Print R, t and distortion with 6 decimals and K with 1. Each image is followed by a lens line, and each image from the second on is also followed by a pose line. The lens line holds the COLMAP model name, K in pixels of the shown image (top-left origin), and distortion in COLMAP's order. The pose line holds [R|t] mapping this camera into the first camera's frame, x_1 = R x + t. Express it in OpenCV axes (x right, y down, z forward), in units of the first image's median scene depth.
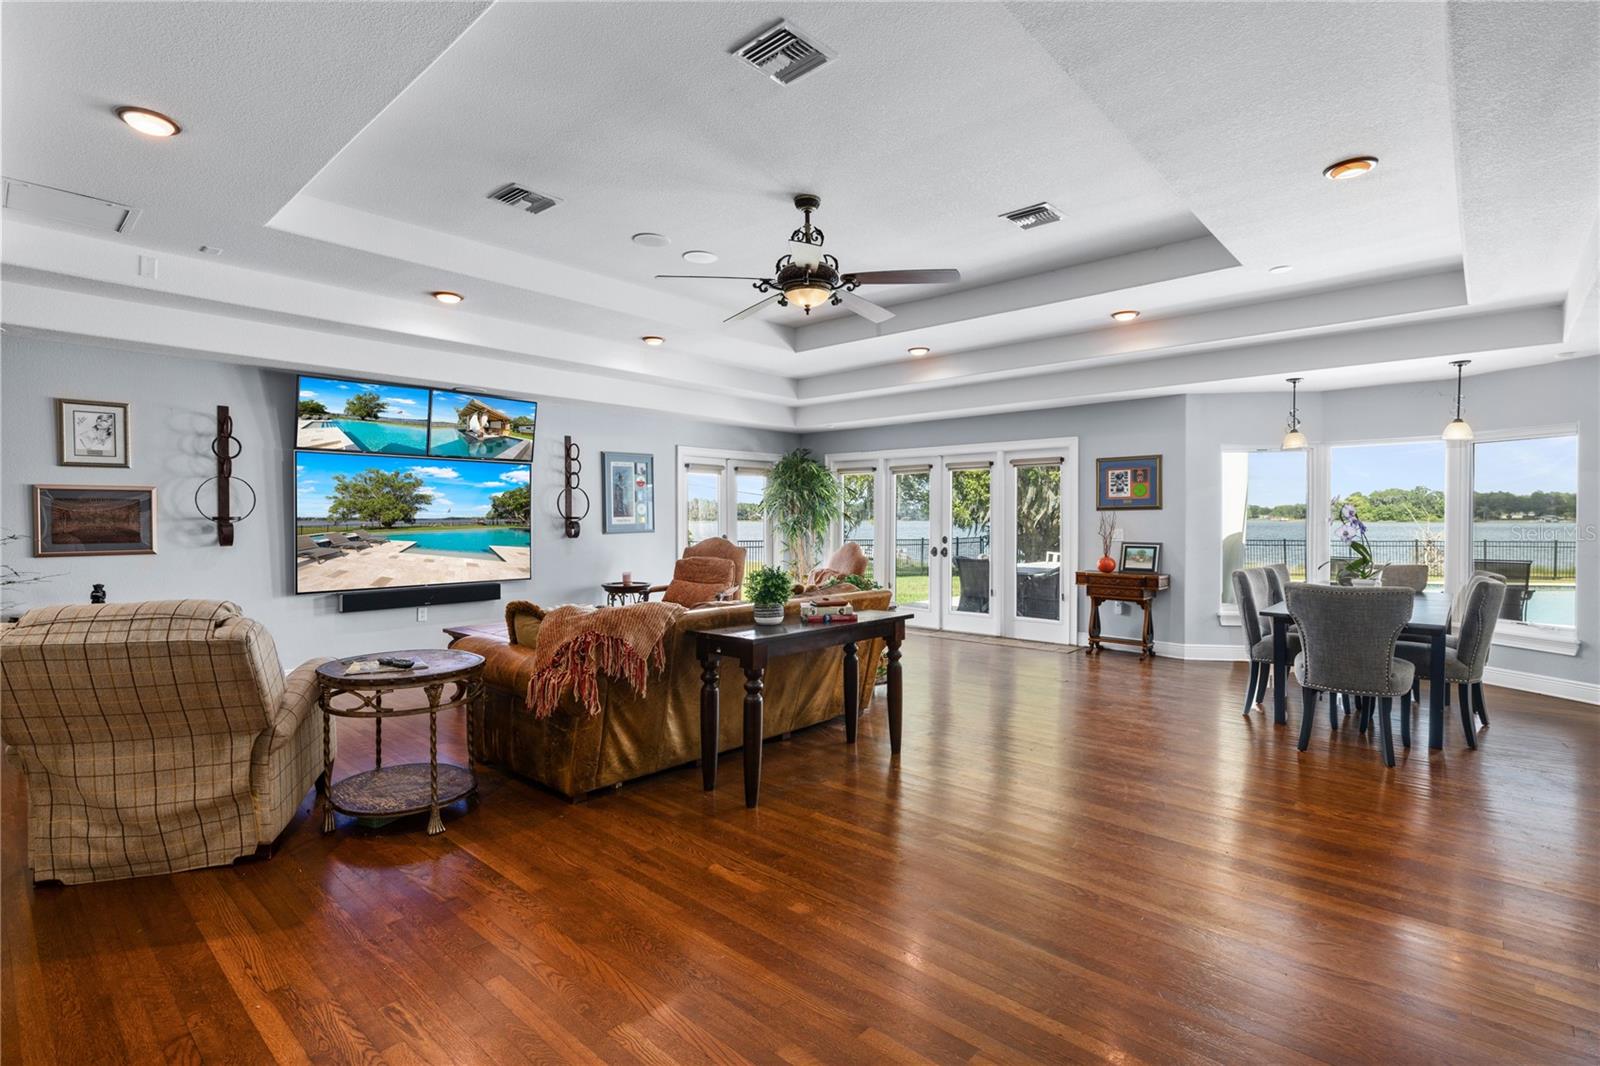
lens RADIAL K [[773.0, 0, 794.7], [0, 773.0, 527.4], [0, 0, 1]] dist [0.001568, 0.000485]
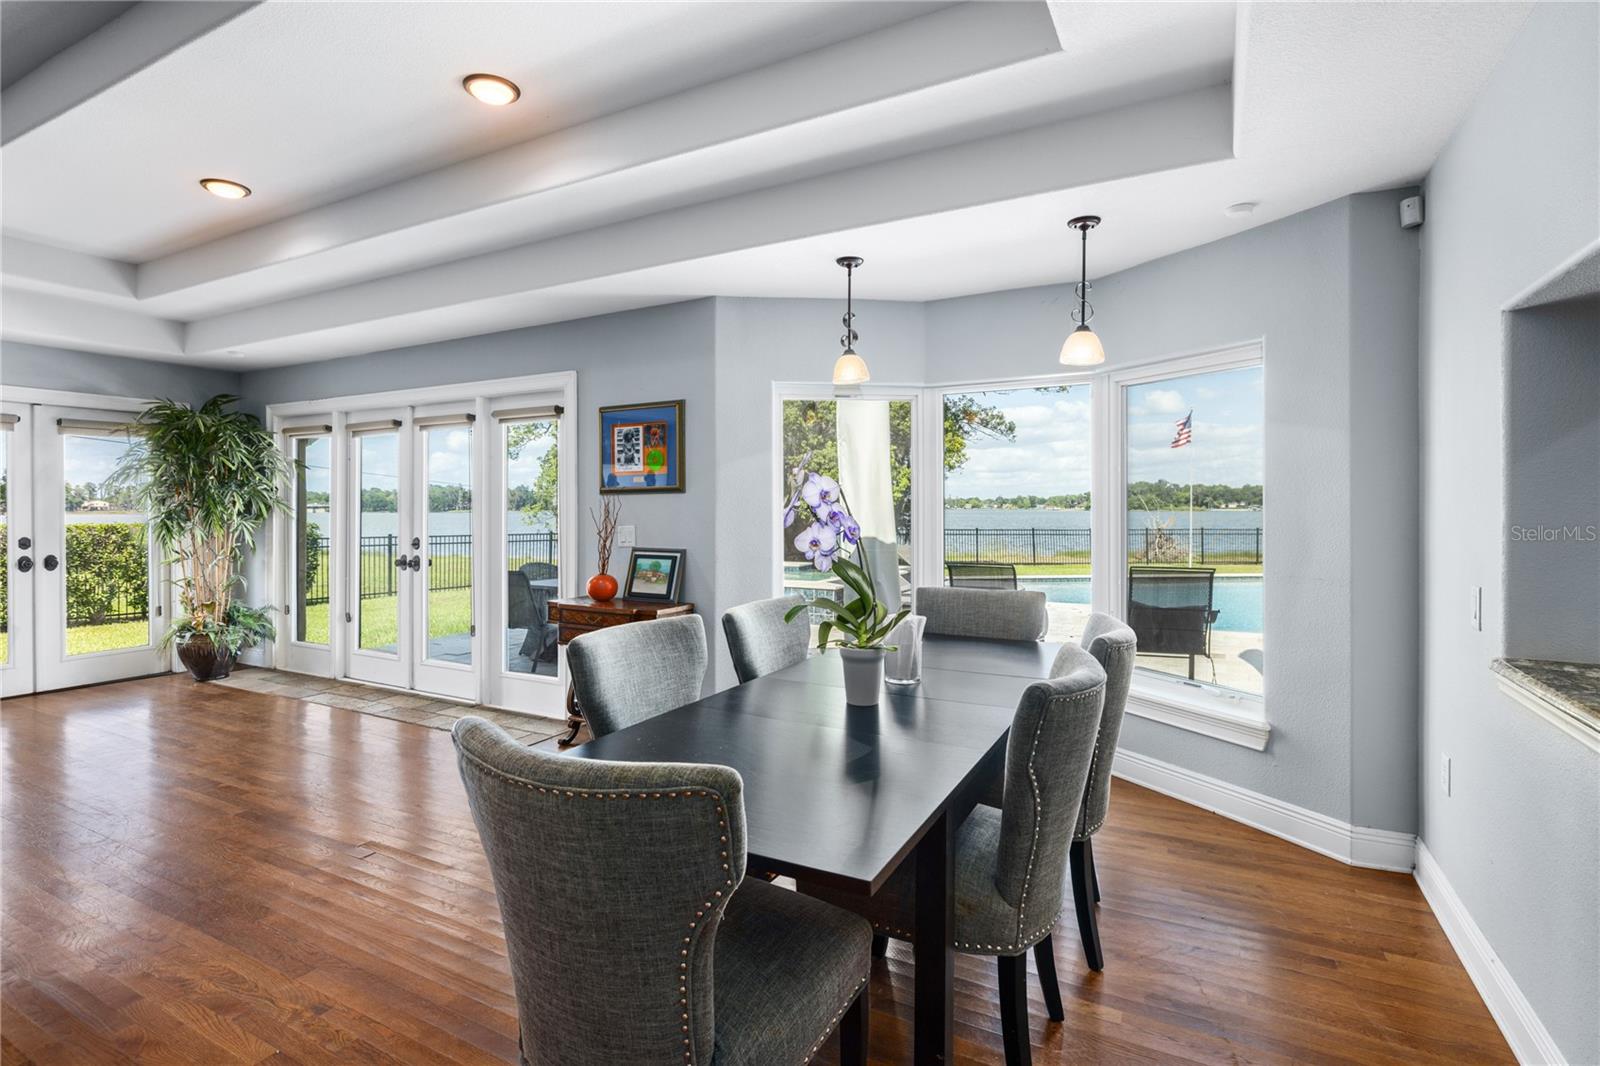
lens RADIAL K [[764.4, 0, 799.8], [0, 764.4, 509.9], [0, 0, 1]] dist [-0.000745, 0.000575]
pose [[0.972757, -0.001253, 0.231822, 0.369611], [0.003352, 0.999957, -0.008660, -0.004110], [-0.231802, 0.009201, 0.972720, 0.359389]]
